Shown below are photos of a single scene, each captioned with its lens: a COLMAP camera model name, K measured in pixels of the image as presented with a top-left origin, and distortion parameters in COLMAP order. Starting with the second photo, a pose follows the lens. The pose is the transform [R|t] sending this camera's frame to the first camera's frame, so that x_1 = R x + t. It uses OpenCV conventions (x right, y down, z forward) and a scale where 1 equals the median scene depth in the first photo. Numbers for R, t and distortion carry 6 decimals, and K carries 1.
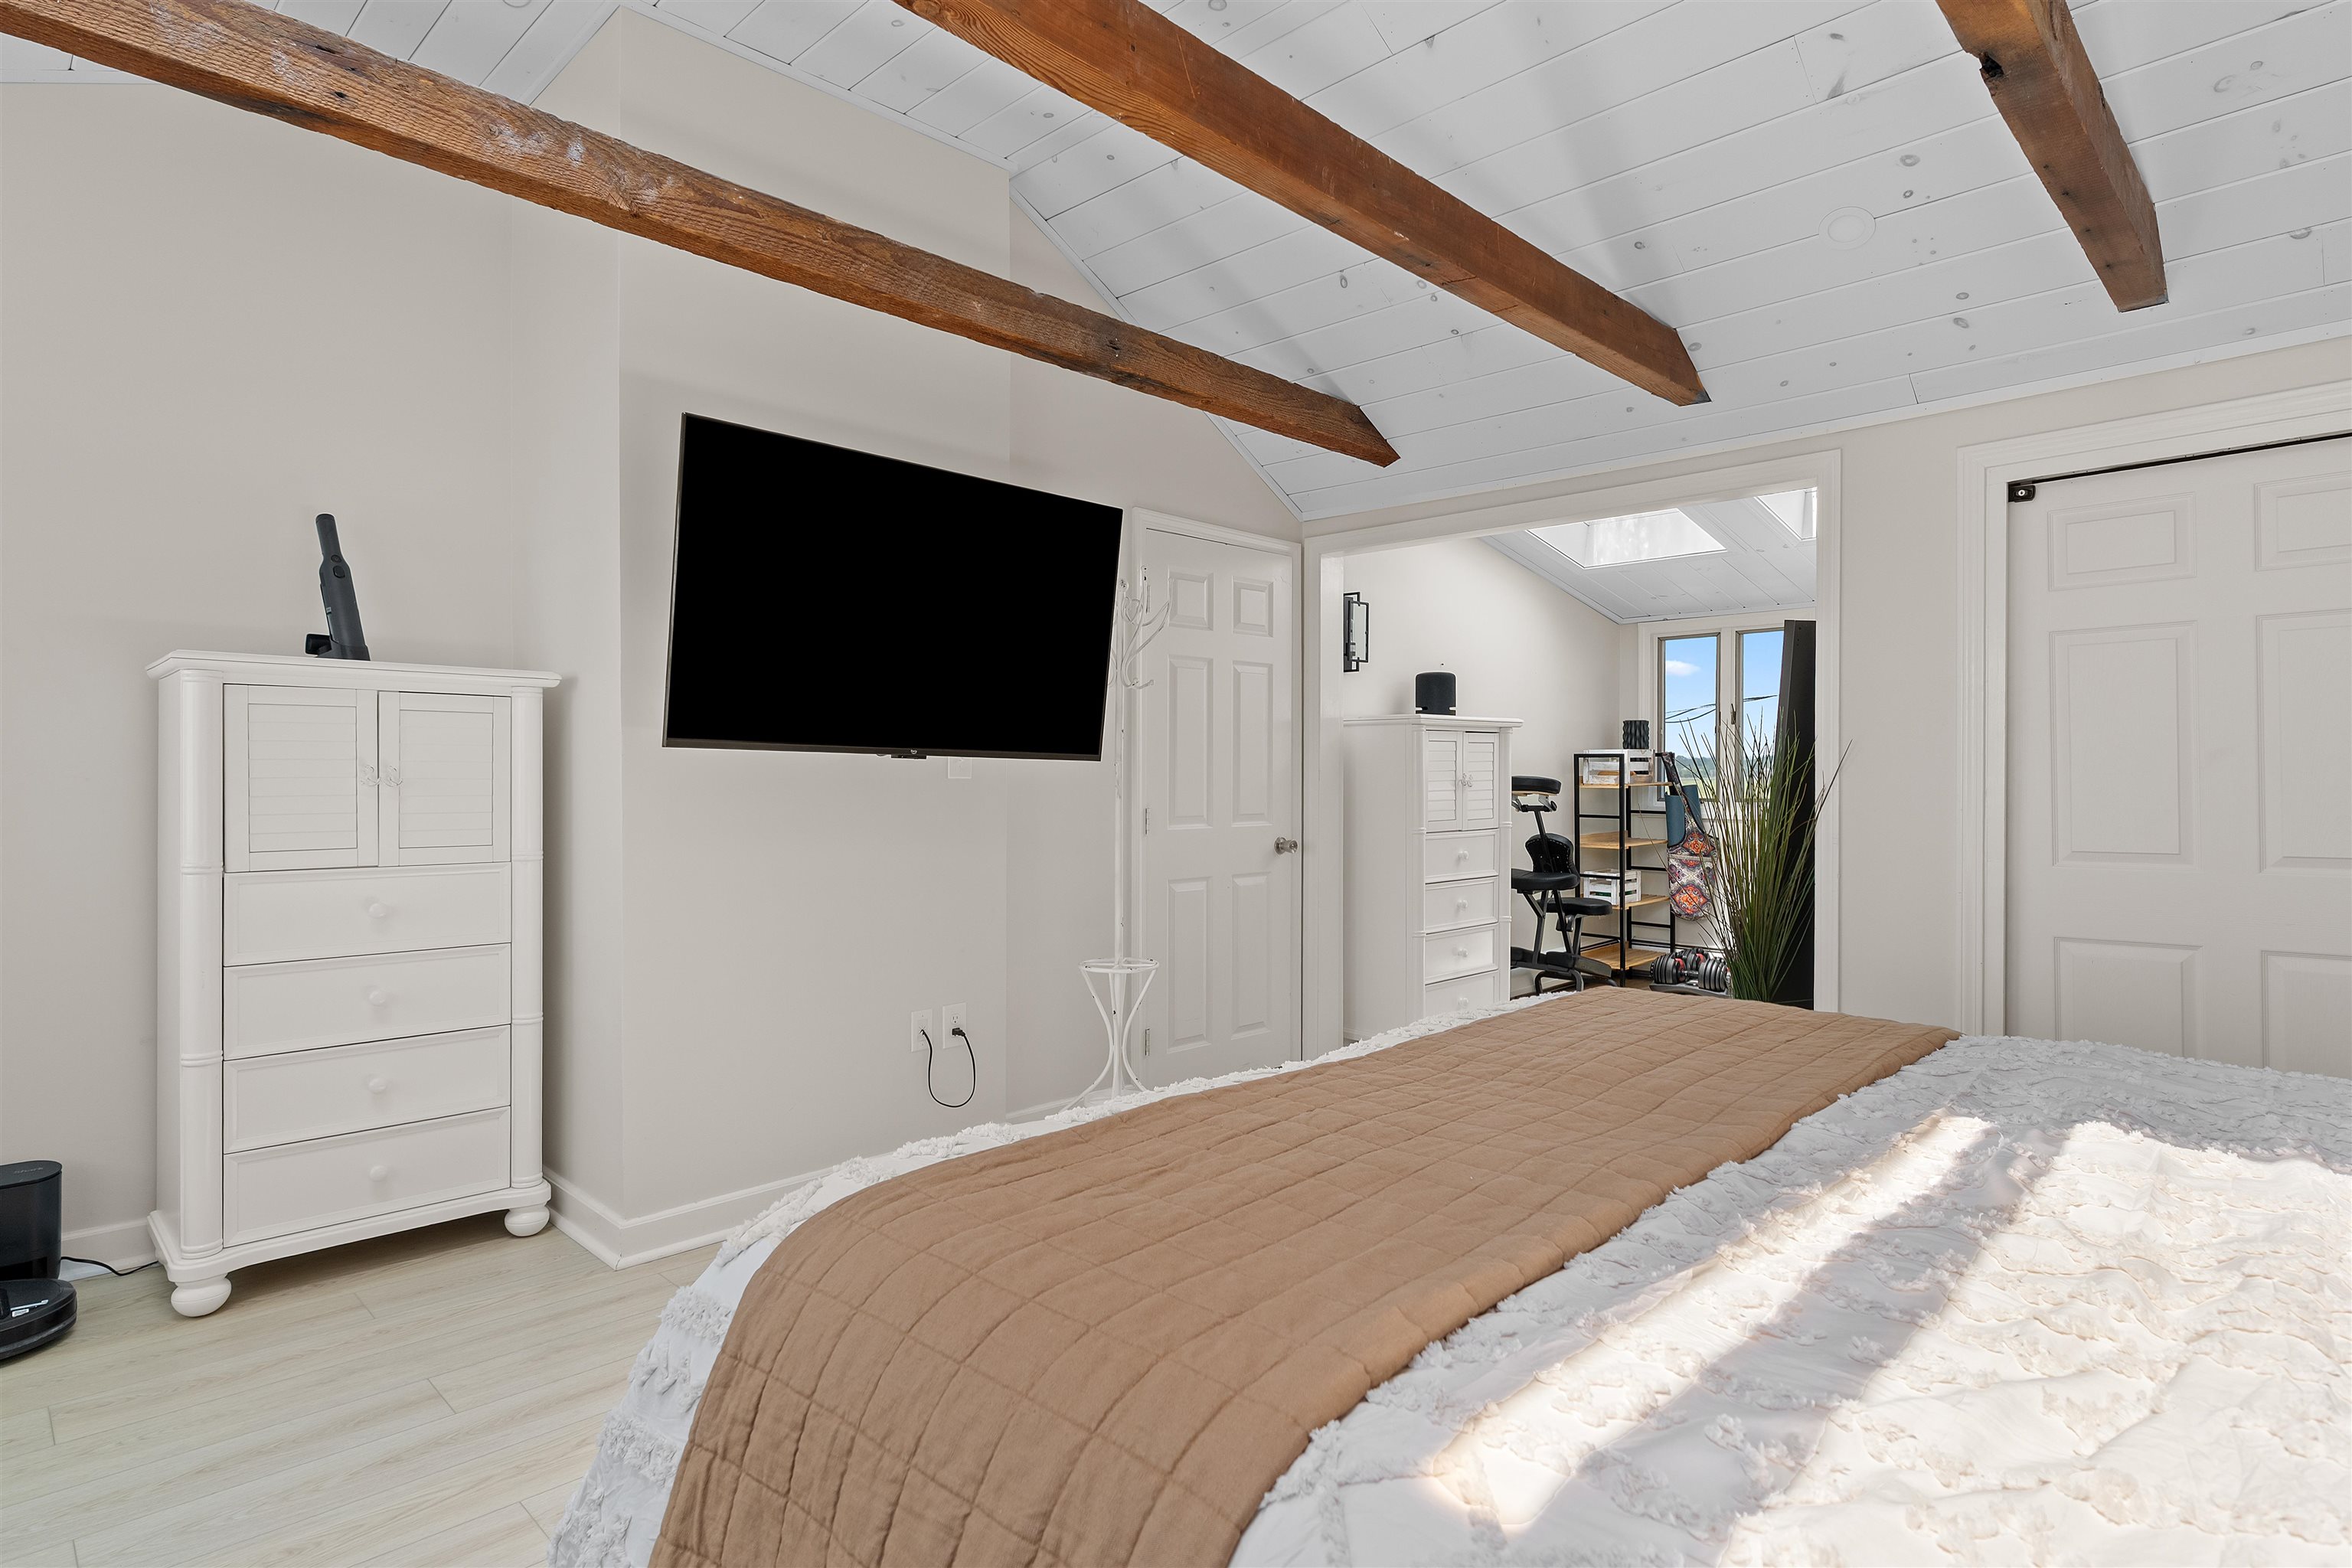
lens RADIAL K [[1237.7, 0, 1181.7], [0, 1237.7, 766.6], [0, 0, 1]] dist [-0.002316, 0.000463]
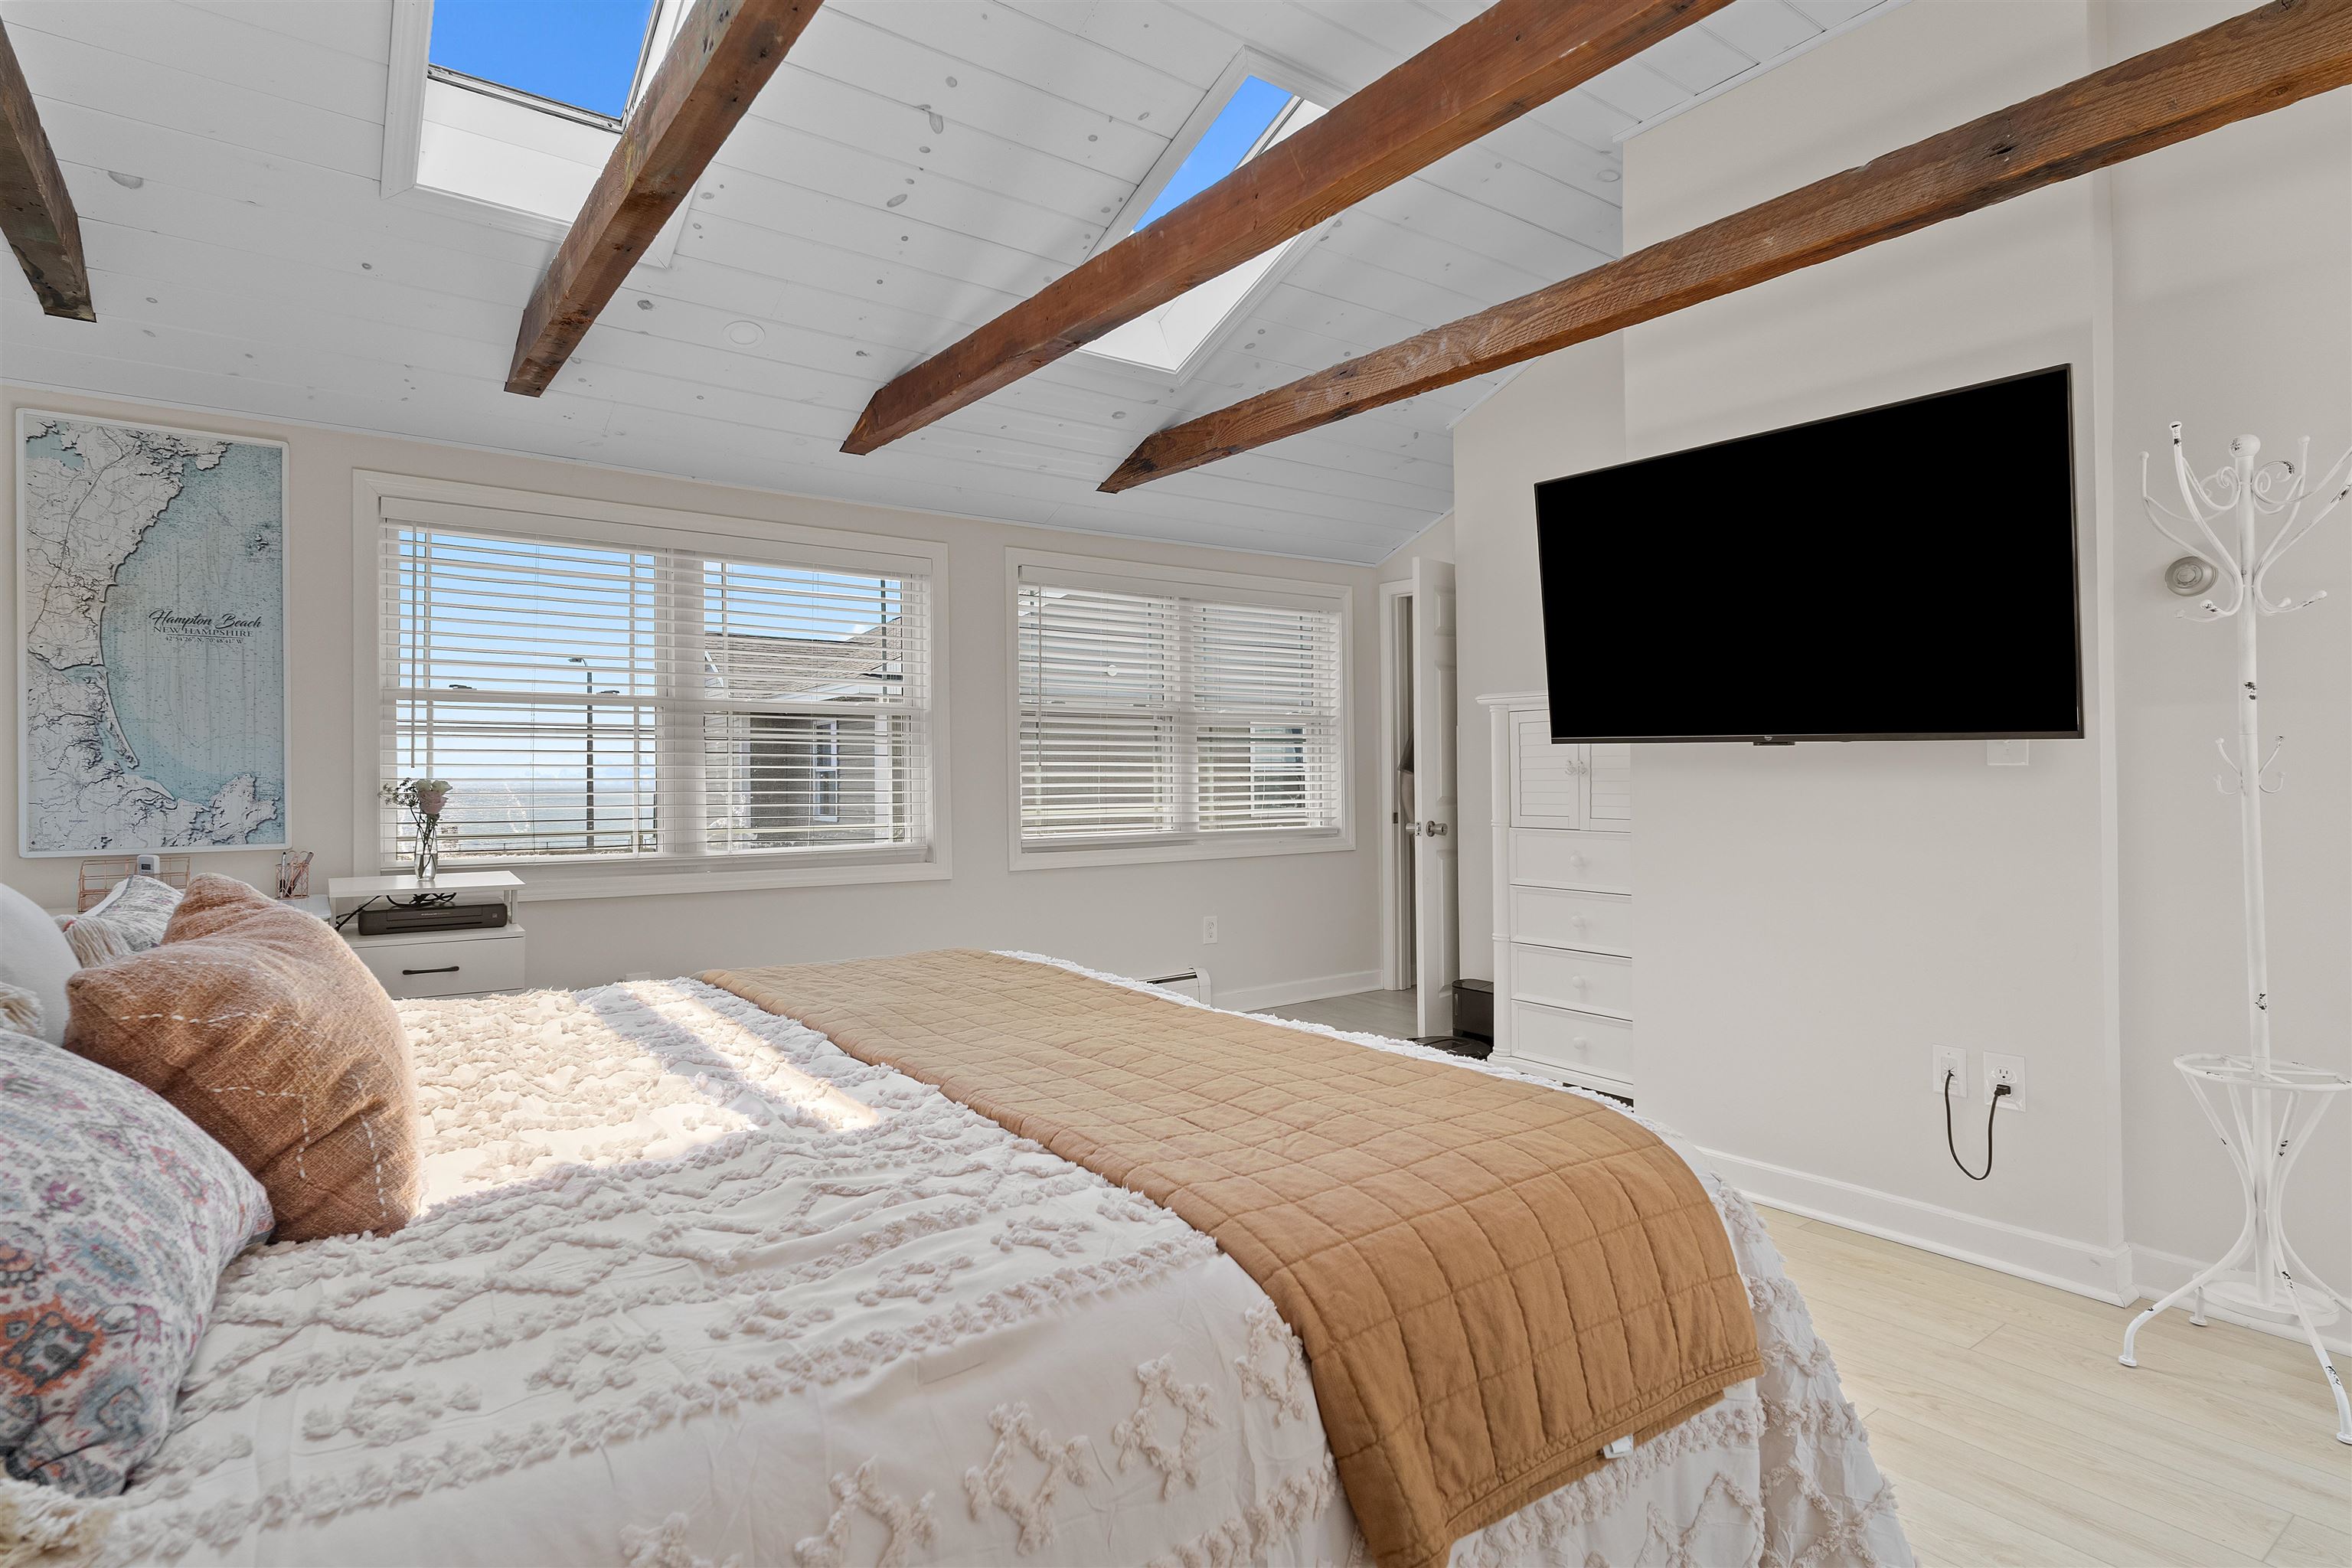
lens RADIAL K [[1237.7, 0, 1181.7], [0, 1237.7, 766.6], [0, 0, 1]] dist [-0.002316, 0.000463]
pose [[-0.164099, -0.001811, -0.986442, 0.816565], [0.017179, 0.999841, -0.004693, 0.006532], [0.986294, -0.017716, -0.164041, 0.743965]]
